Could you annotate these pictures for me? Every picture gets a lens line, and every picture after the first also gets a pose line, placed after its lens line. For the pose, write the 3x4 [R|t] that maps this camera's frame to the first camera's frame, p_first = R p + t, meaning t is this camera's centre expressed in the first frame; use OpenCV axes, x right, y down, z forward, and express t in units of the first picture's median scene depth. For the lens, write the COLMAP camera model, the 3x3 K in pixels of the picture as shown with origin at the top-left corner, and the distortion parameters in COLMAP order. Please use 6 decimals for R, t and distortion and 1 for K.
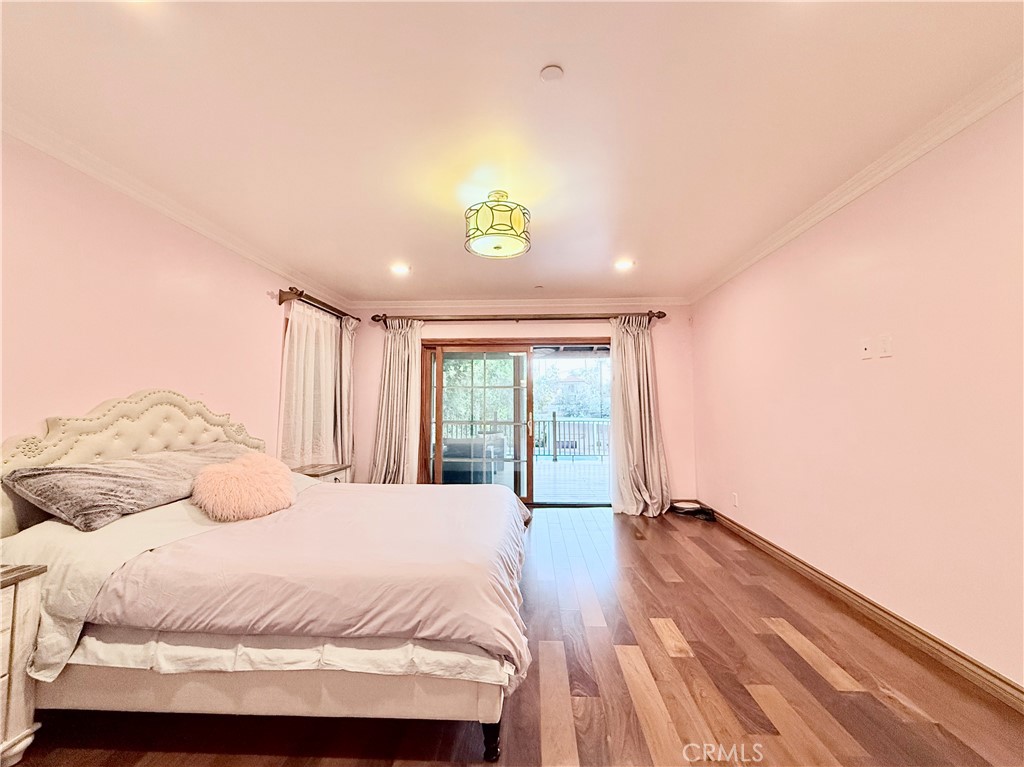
lens RADIAL K [[422.1, 0, 509.9], [0, 422.1, 379.1], [0, 0, 1]] dist [0.001275, 0.000291]
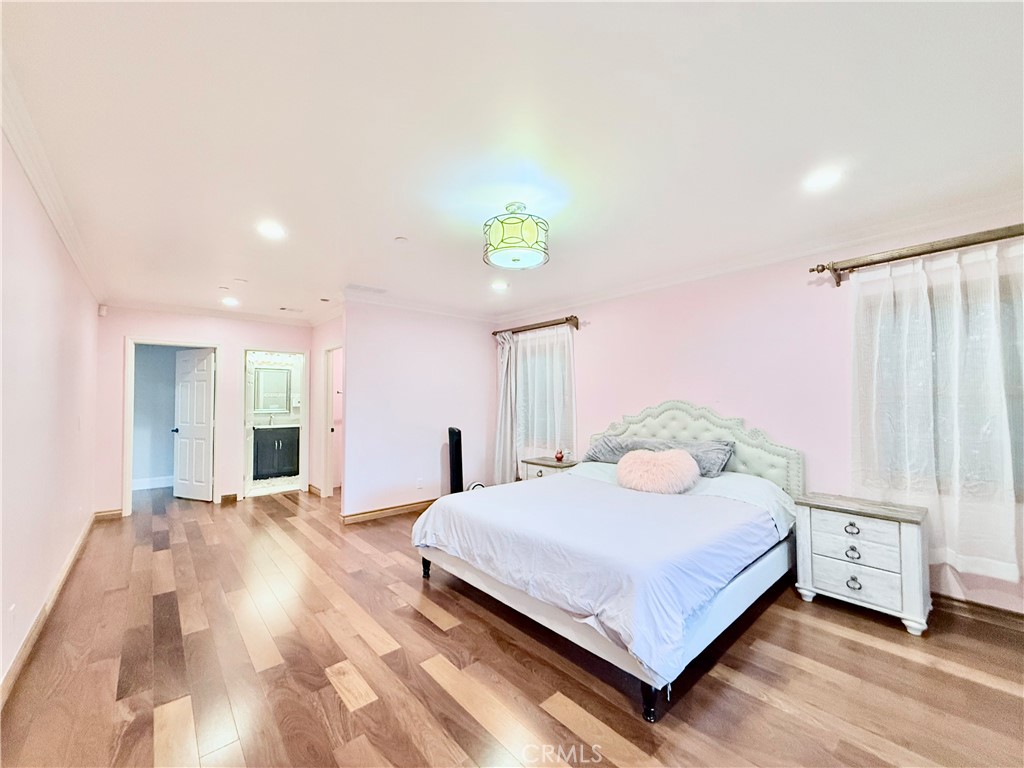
lens RADIAL K [[407.4, 0, 509.2], [0, 407.4, 384.5], [0, 0, 1]] dist [0.001086, 0.000080]
pose [[-0.714610, -0.020235, -0.699231, 0.821295], [0.053225, 0.995111, -0.083193, 0.076720], [0.697496, -0.096667, -0.710039, 2.078403]]
